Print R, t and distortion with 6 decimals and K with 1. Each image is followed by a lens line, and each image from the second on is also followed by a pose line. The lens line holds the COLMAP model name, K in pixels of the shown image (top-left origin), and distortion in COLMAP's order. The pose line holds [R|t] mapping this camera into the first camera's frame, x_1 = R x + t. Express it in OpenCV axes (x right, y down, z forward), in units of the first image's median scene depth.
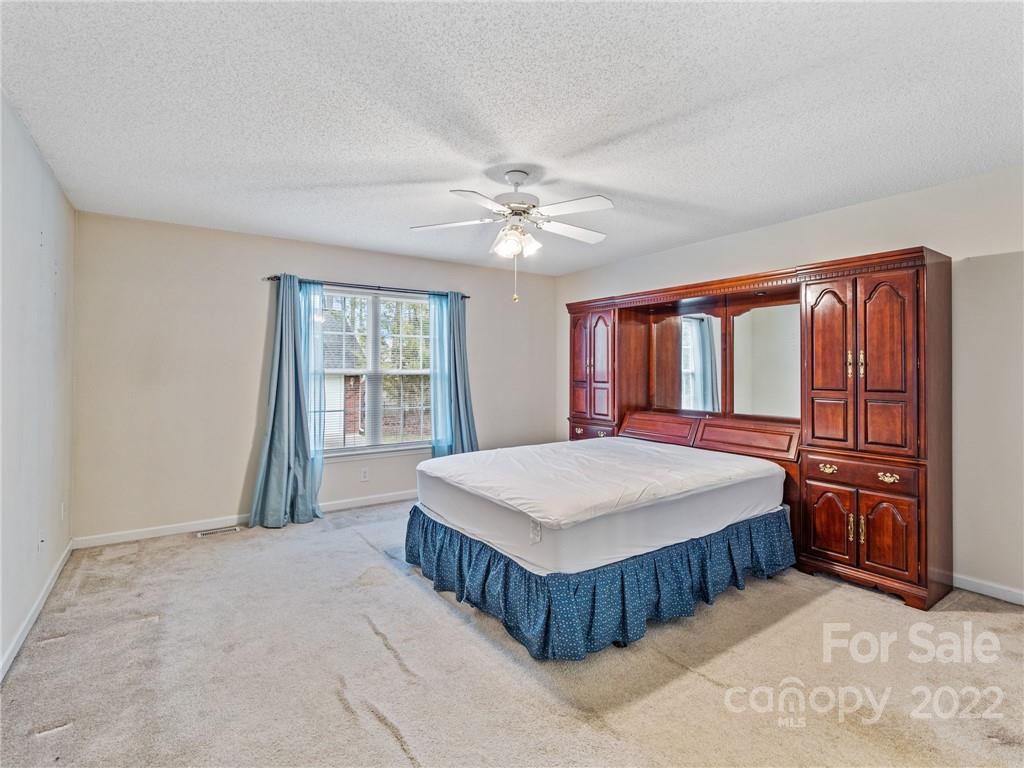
lens RADIAL K [[499.1, 0, 505.5], [0, 499.1, 363.4], [0, 0, 1]] dist [0.001301, 0.000015]
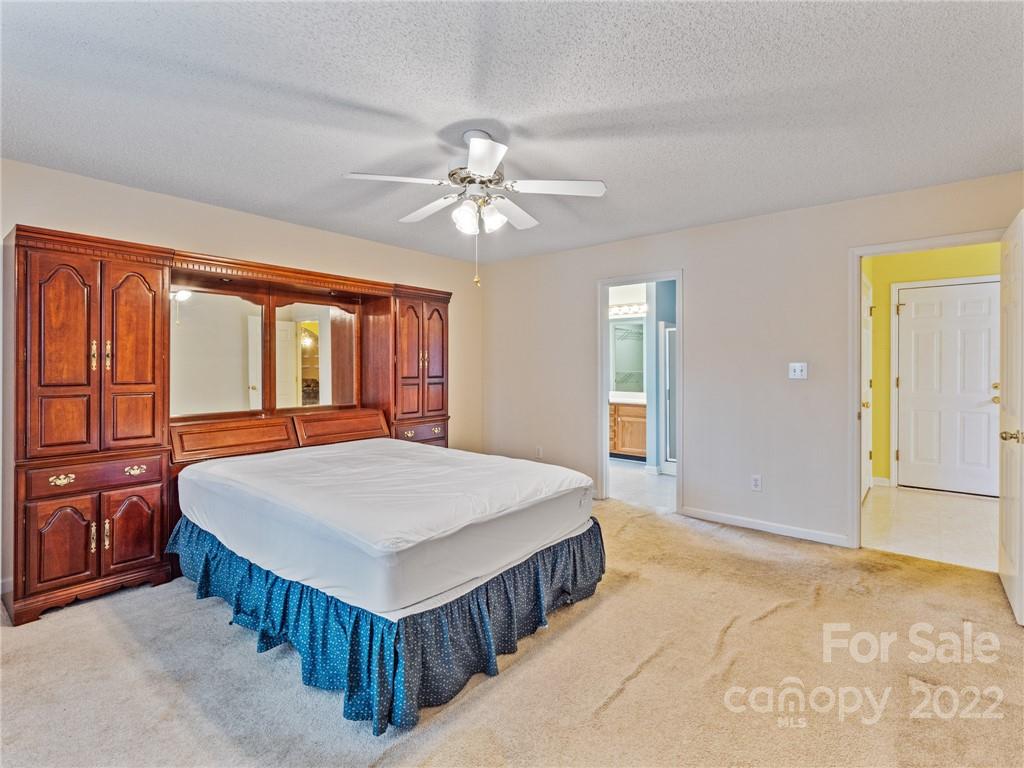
lens RADIAL K [[498.1, 0, 510.9], [0, 498.1, 371.8], [0, 0, 1]] dist [-0.003617, -0.000689]
pose [[-0.282128, -0.018706, 0.959195, -0.668560], [-0.017161, 0.999748, 0.014449, 0.009054], [-0.959223, -0.012385, -0.282378, 0.968708]]
